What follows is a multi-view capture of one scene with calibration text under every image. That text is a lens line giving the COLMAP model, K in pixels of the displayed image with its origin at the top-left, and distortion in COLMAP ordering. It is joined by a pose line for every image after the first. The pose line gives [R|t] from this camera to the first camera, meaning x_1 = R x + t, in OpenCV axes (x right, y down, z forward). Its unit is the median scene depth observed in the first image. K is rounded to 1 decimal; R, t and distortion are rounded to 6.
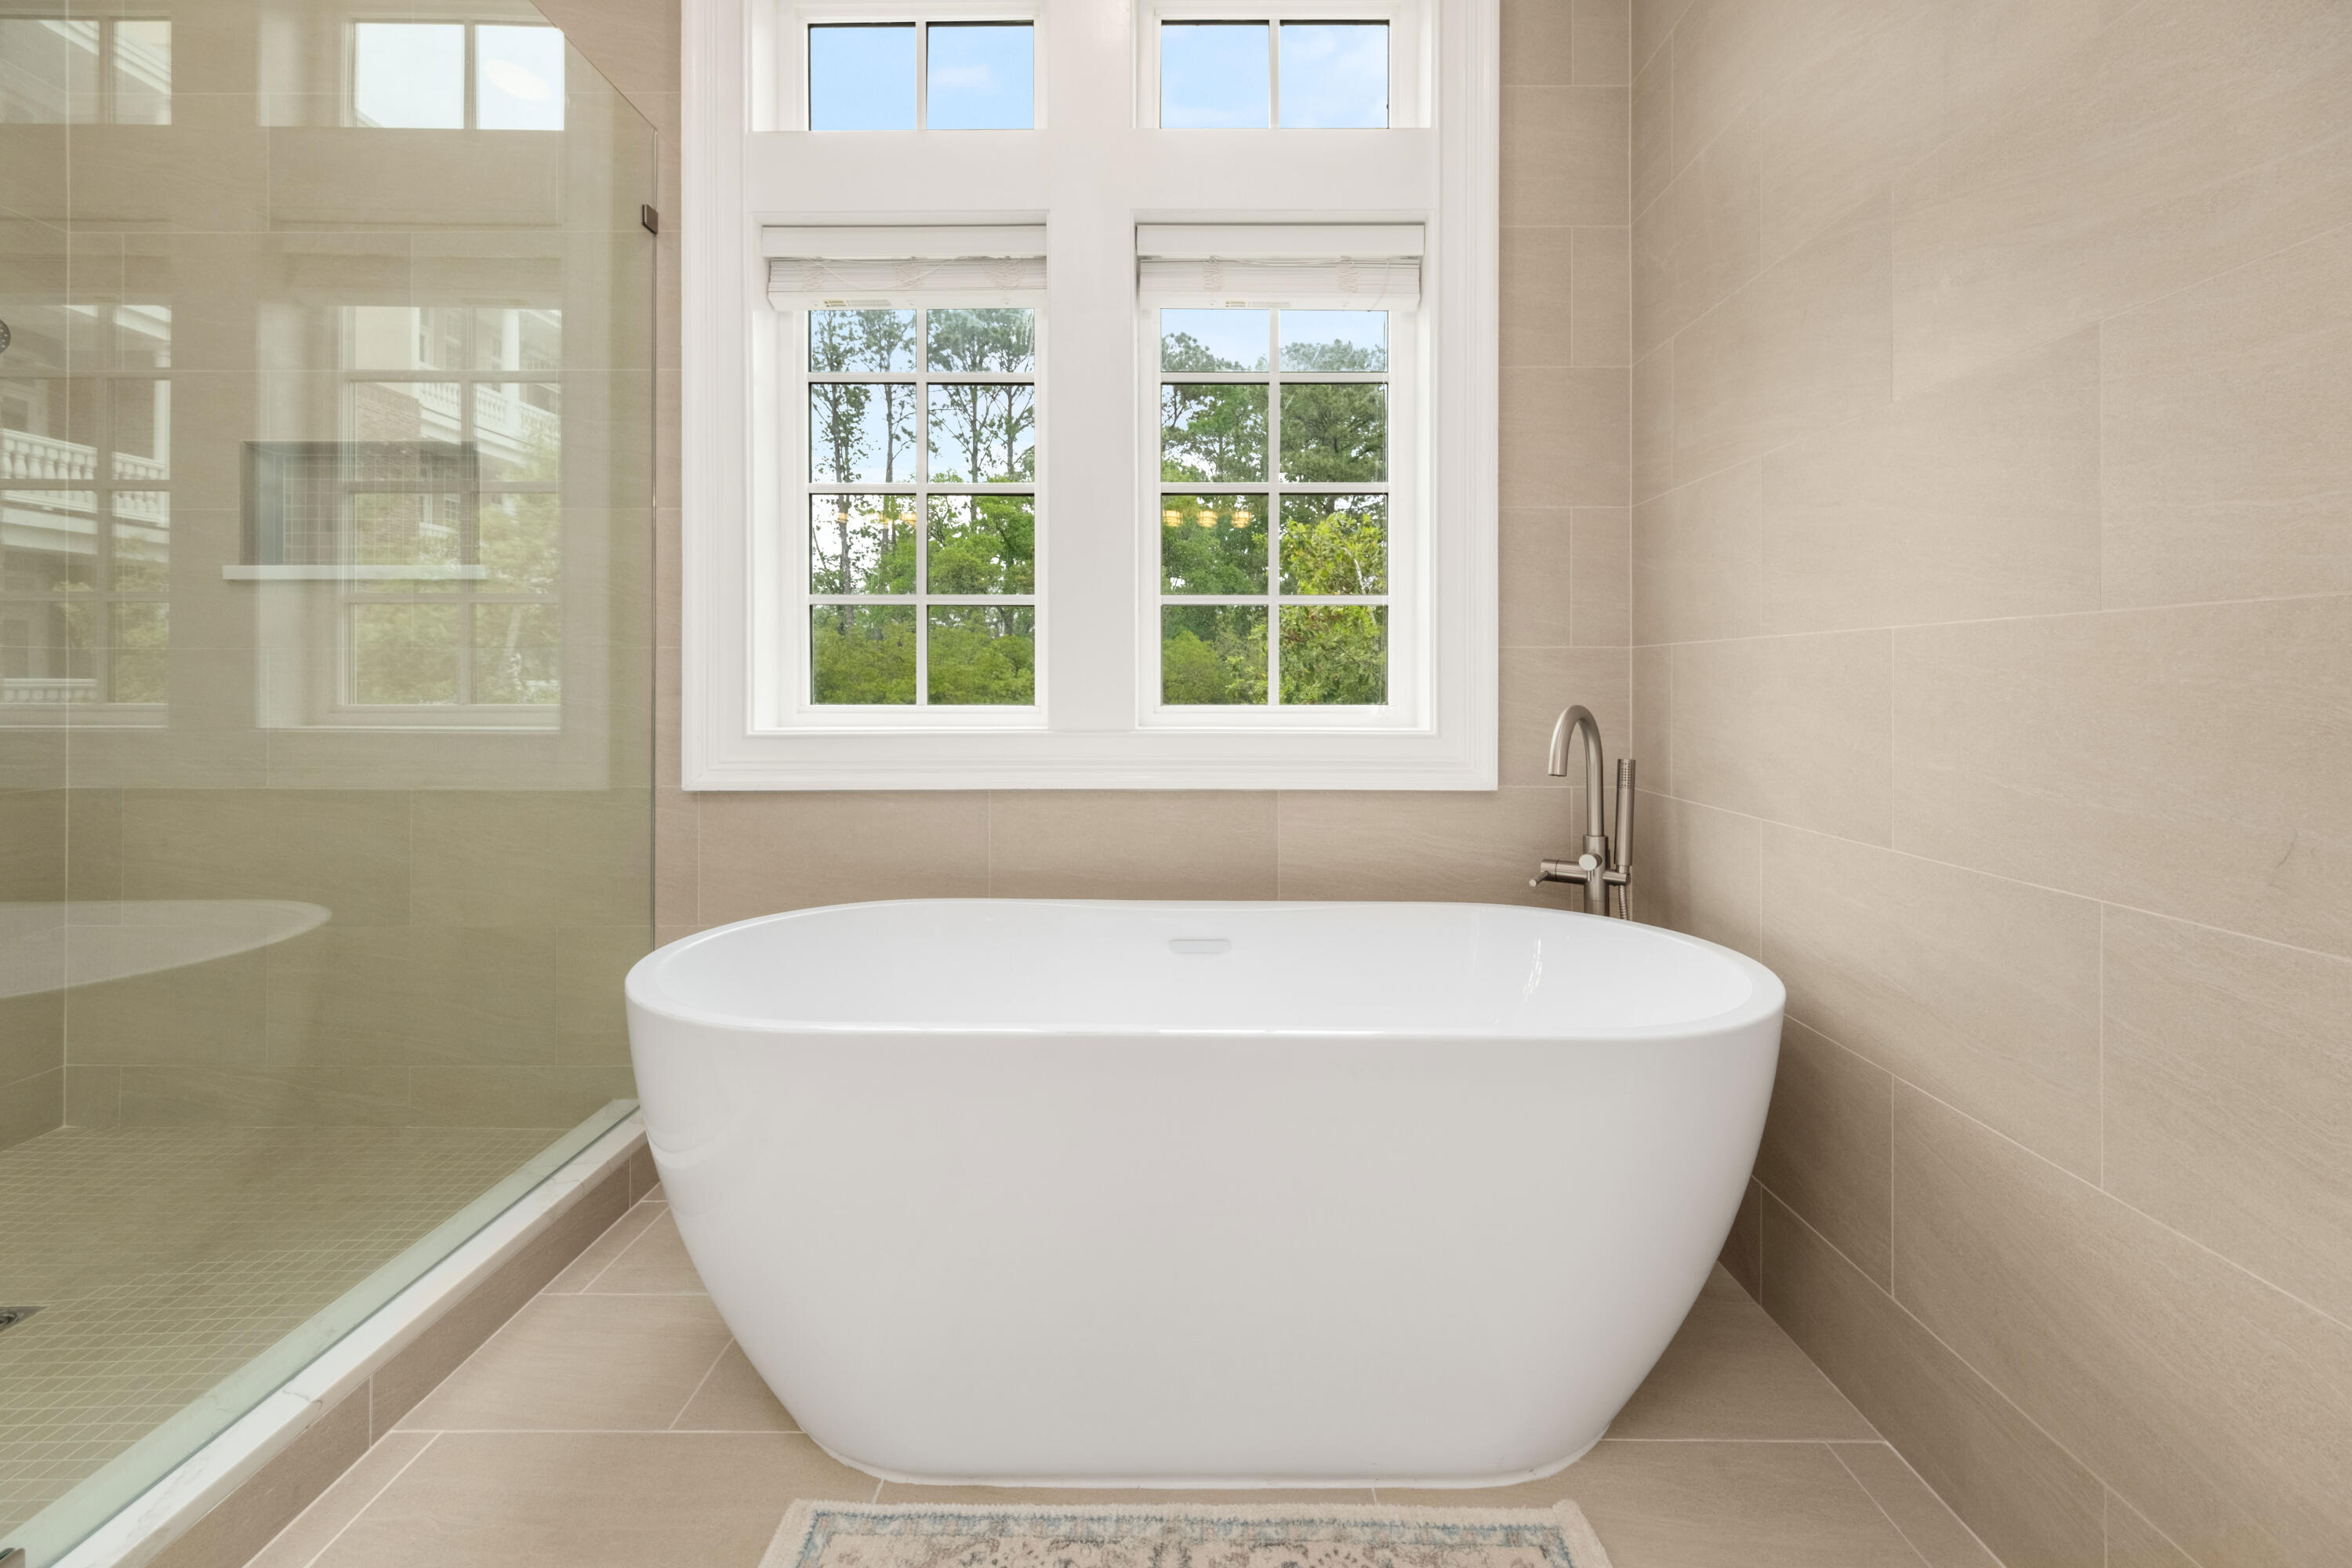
lens RADIAL K [[1012.7, 0, 1177.8], [0, 1012.7, 676.1], [0, 0, 1]] dist [0.000160, 0.000209]
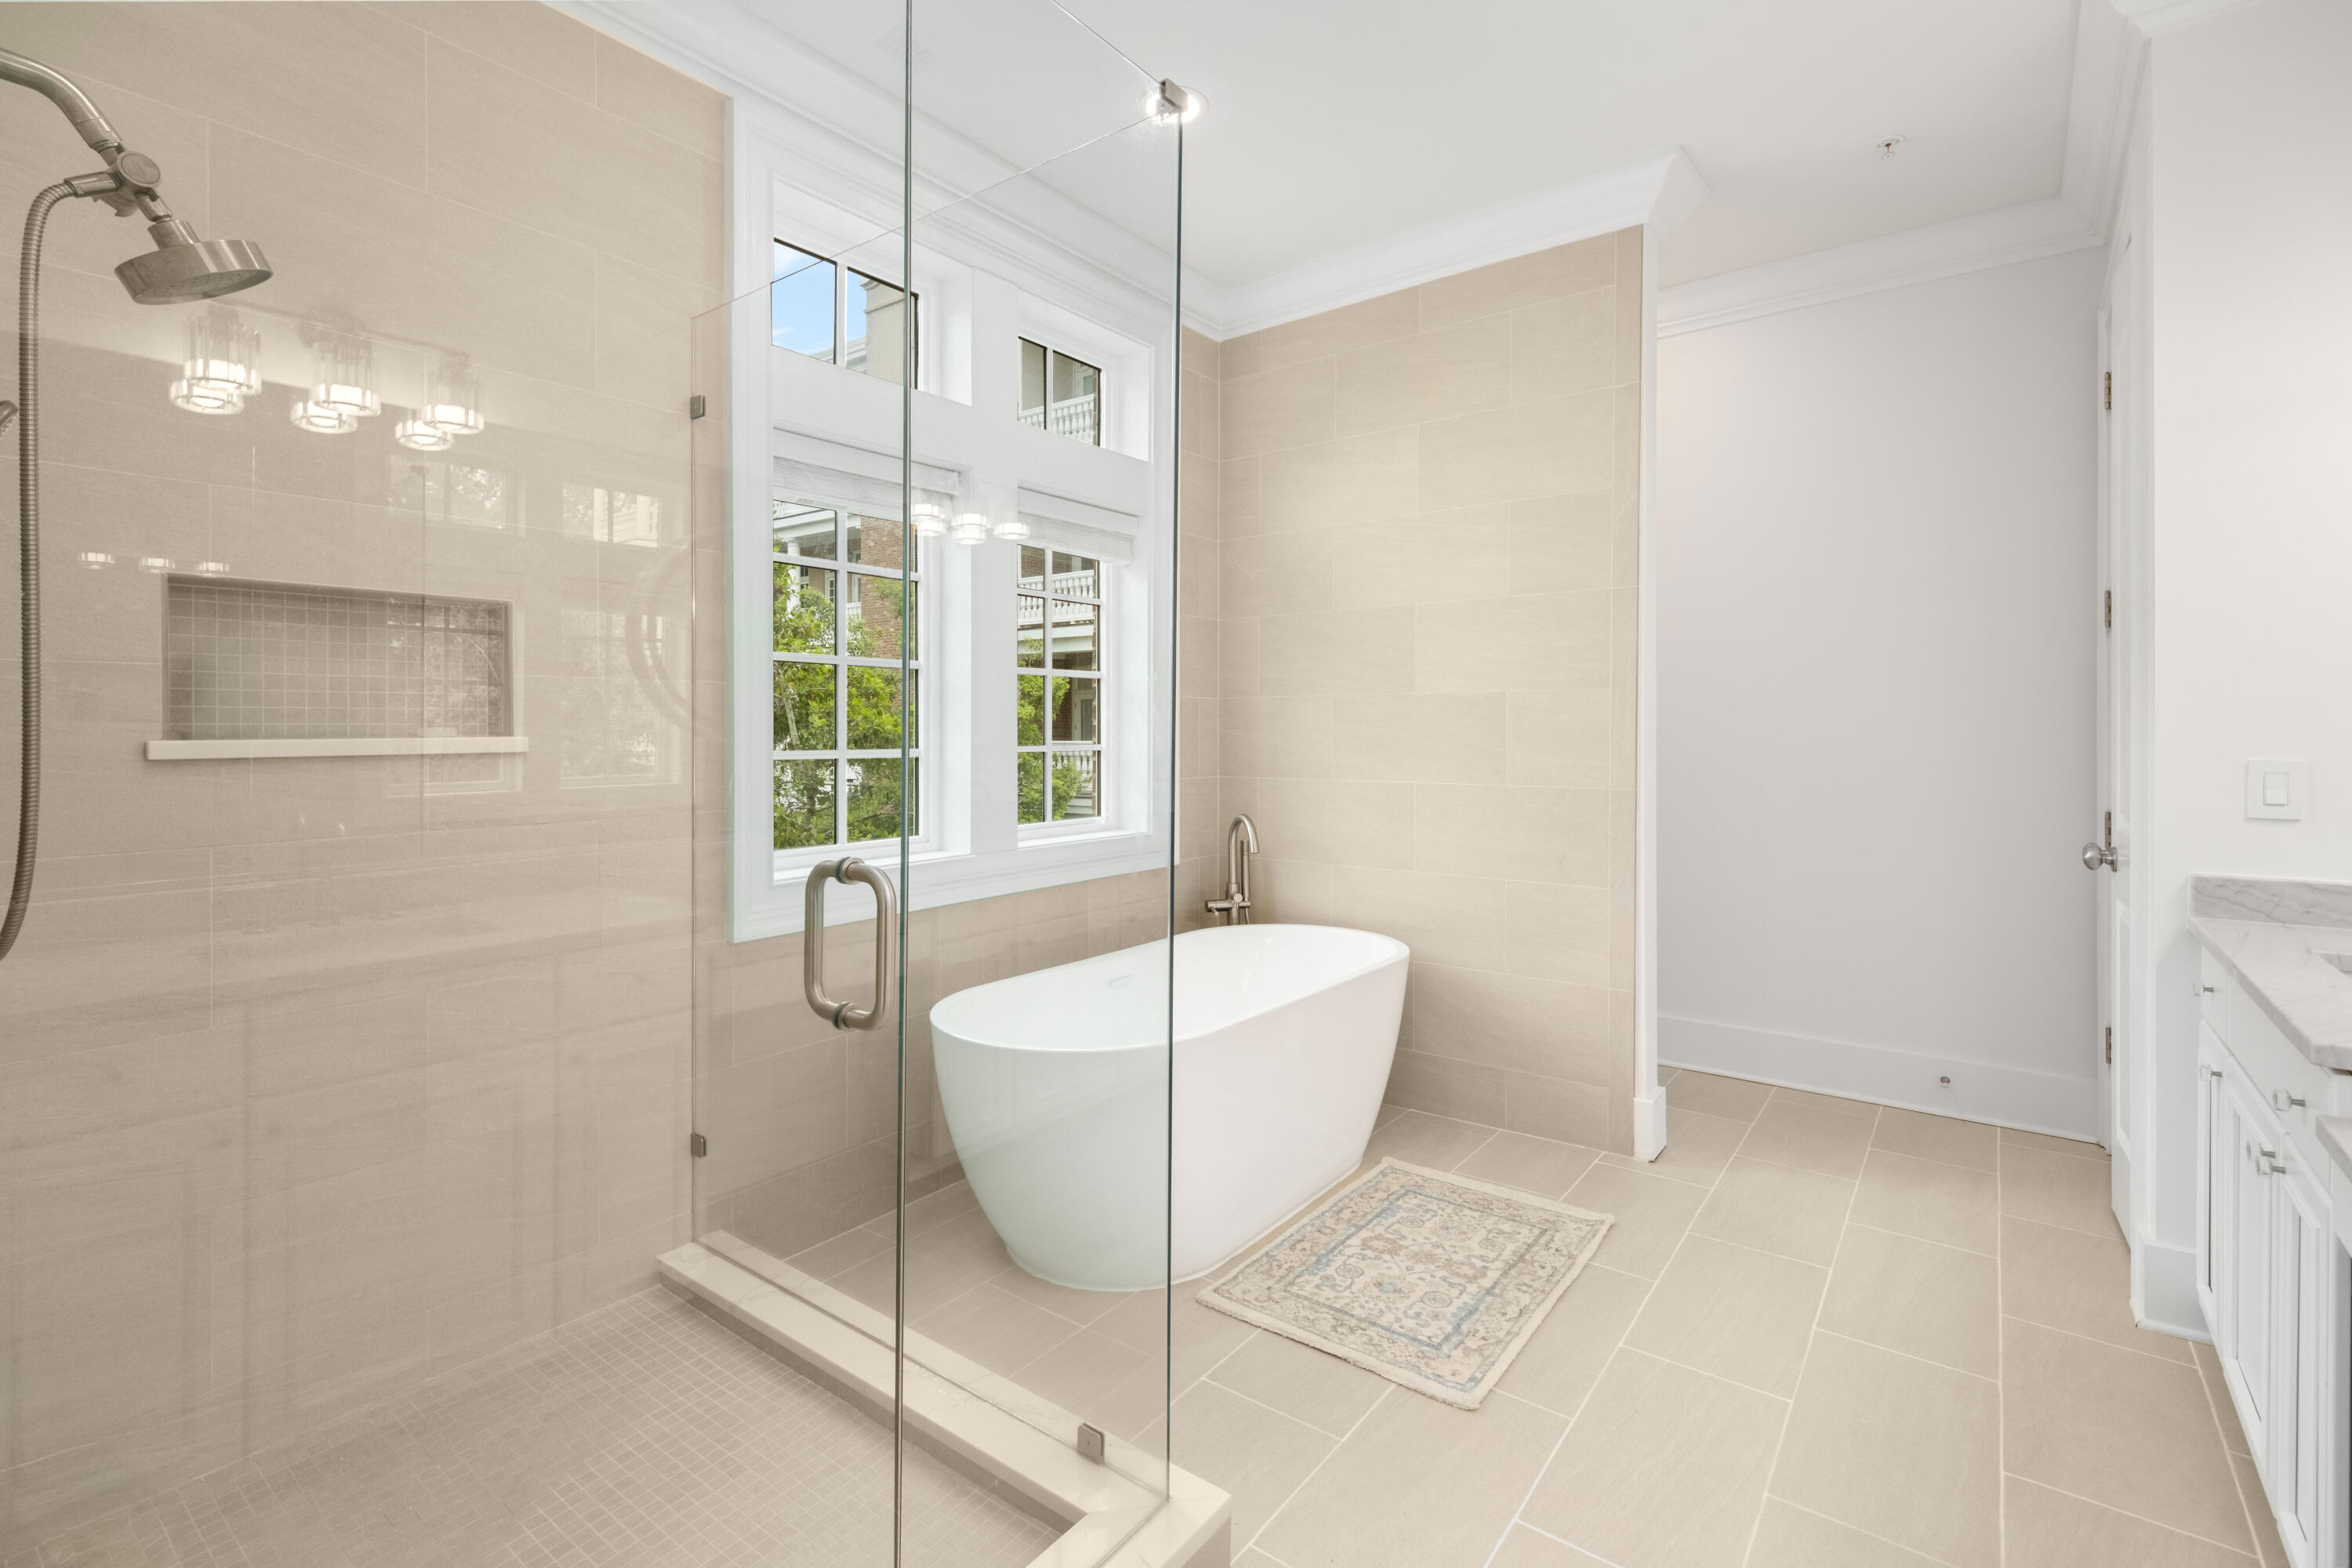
lens RADIAL K [[1058.3, 0, 1172.5], [0, 1058.3, 725.6], [0, 0, 1]] dist [0.001252, -0.000054]
pose [[0.602797, -0.000093, 0.797895, -1.187836], [-0.001164, 0.999999, 0.000995, -0.130358], [-0.797894, -0.001529, 0.602796, -0.068541]]
